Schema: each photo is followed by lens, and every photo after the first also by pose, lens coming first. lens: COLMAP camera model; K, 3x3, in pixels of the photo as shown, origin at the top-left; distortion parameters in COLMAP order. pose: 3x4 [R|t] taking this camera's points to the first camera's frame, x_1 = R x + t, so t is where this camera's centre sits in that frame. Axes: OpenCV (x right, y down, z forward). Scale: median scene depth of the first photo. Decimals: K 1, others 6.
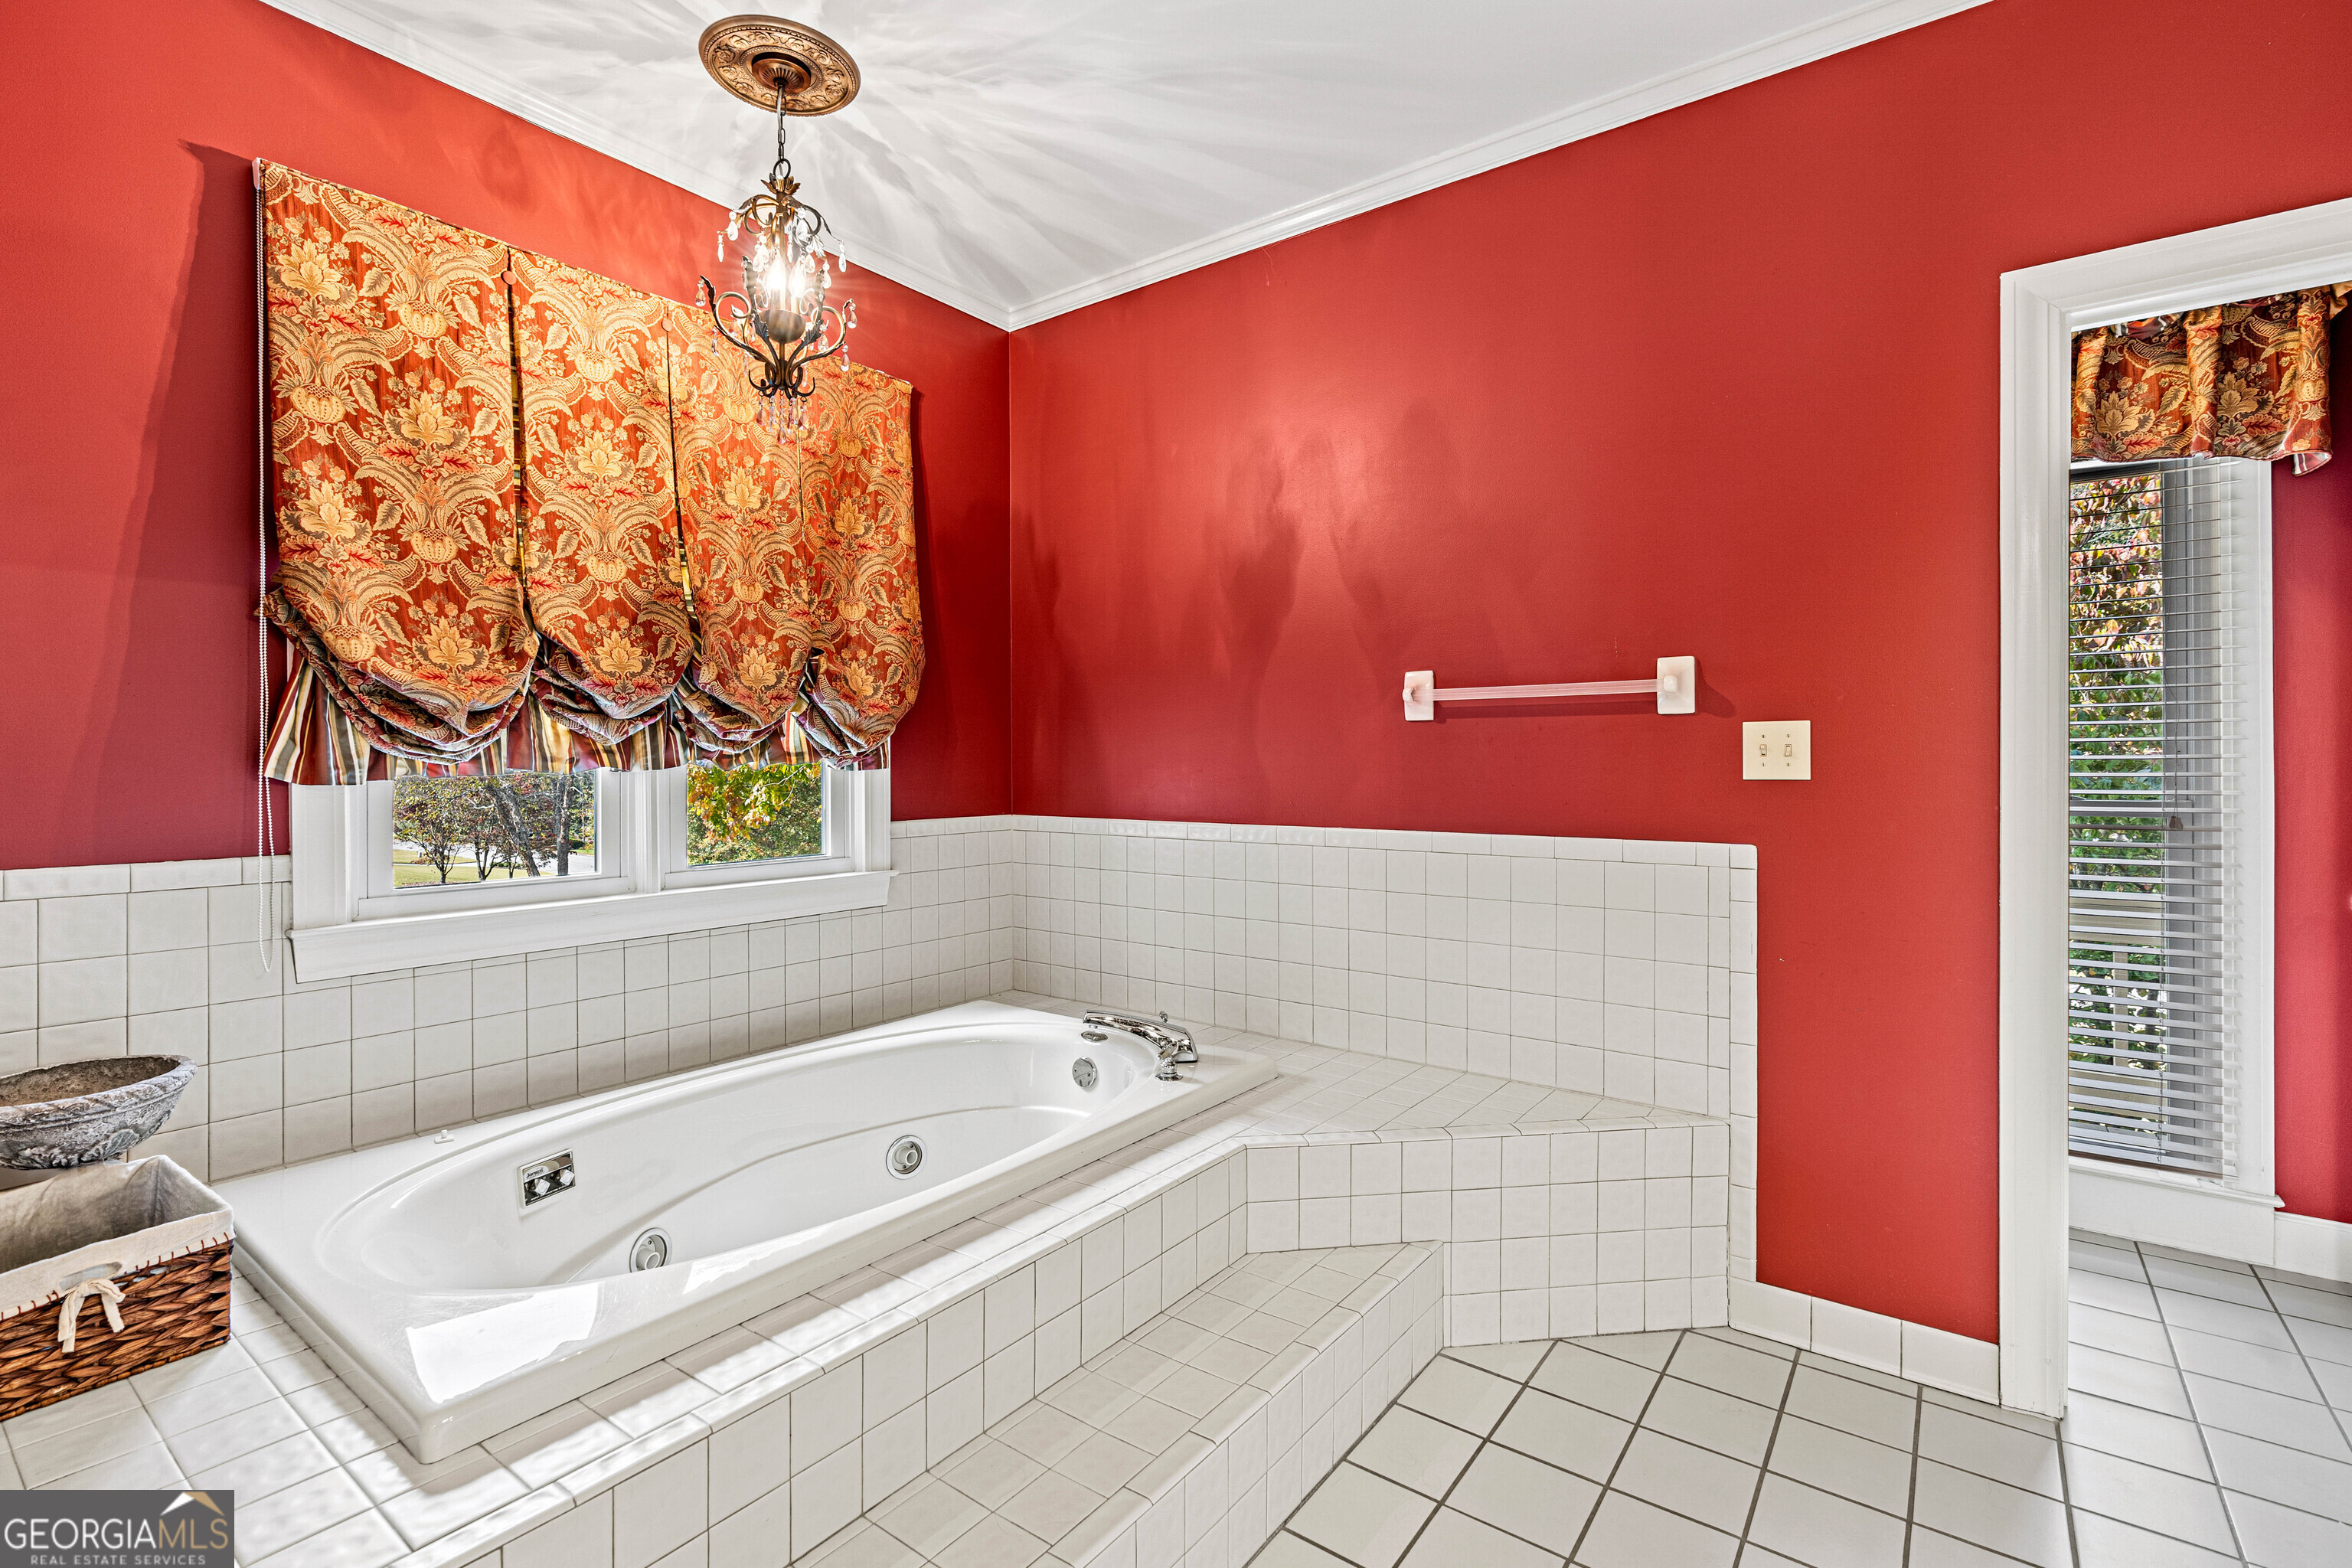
lens RADIAL K [[1068.3, 0, 1169.5], [0, 1068.3, 768.4], [0, 0, 1]] dist [-0.002230, -0.000534]
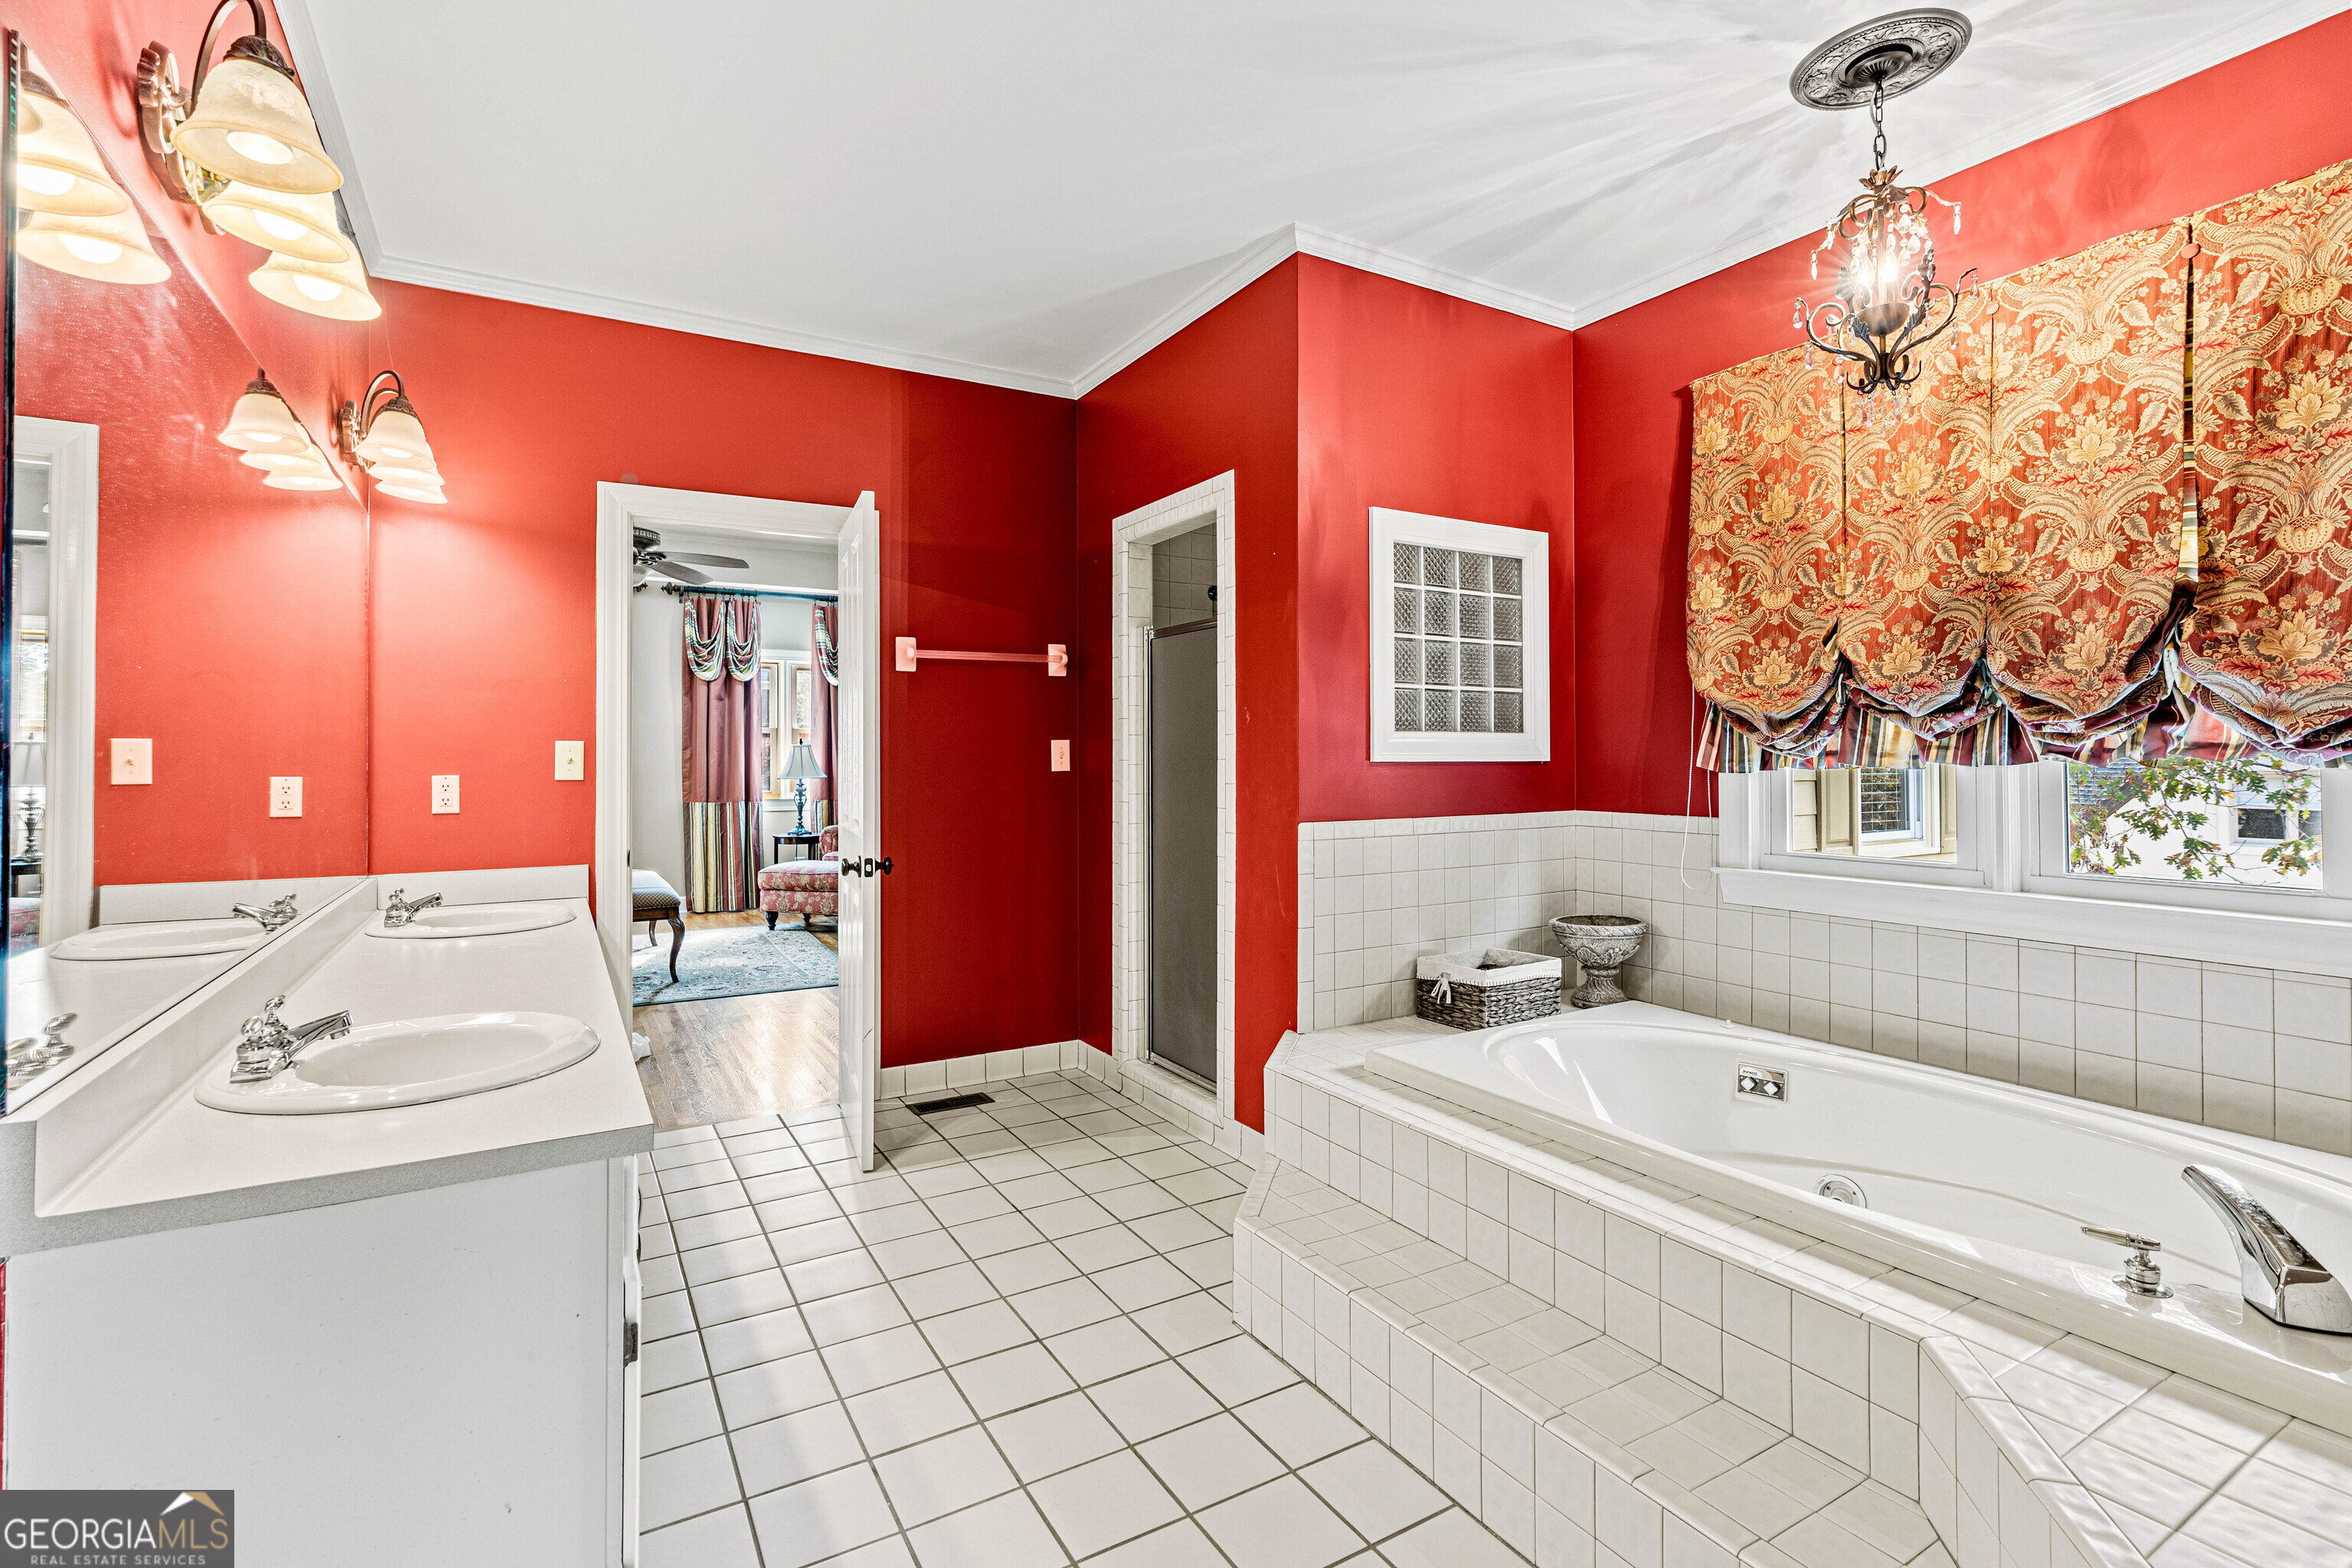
lens RADIAL K [[1068.3, 0, 1183.4], [0, 1068.3, 759.6], [0, 0, 1]] dist [-0.002230, -0.000534]
pose [[-0.369482, 0.005897, -0.929219, 0.745688], [0.000533, 0.999981, 0.006134, -0.010298], [0.929238, 0.001771, -0.369478, 0.710604]]
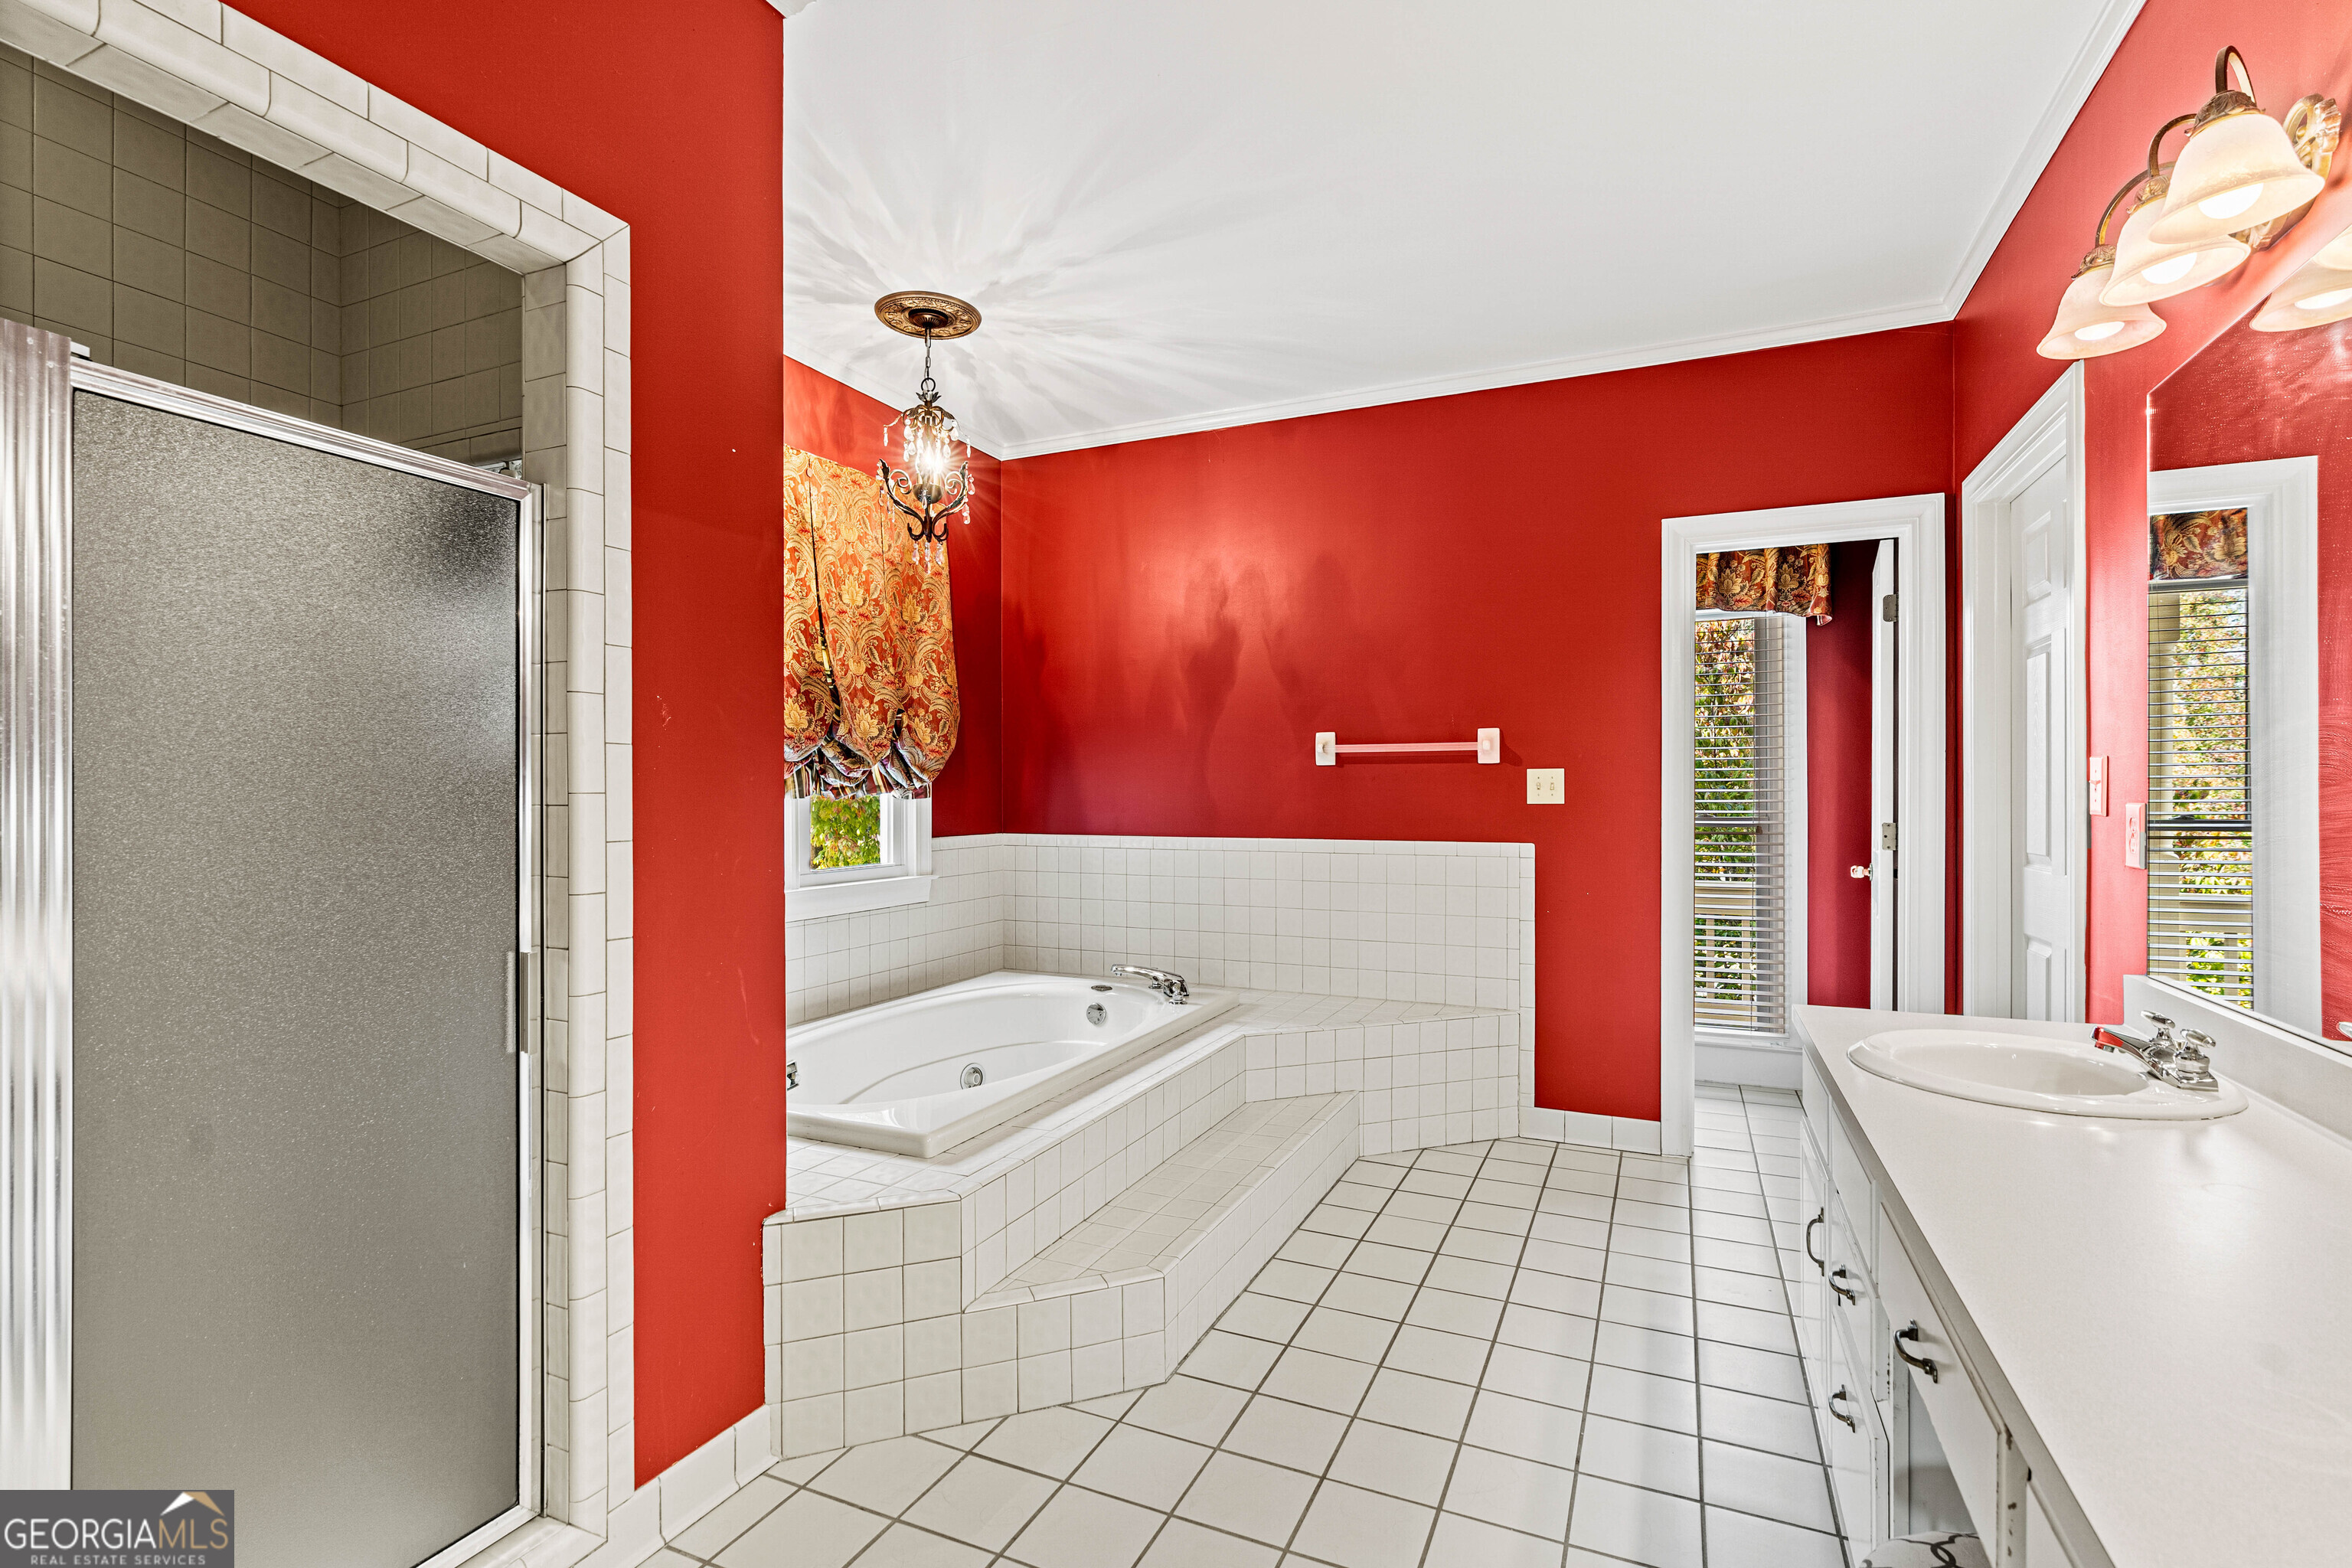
lens RADIAL K [[1068.3, 0, 1188.1], [0, 1068.3, 801.7], [0, 0, 1]] dist [-0.002230, -0.000534]
pose [[0.975681, -0.000896, 0.219193, -0.313335], [0.000234, 0.999995, 0.003044, 0.001727], [-0.219195, -0.002919, 0.975677, -0.463441]]
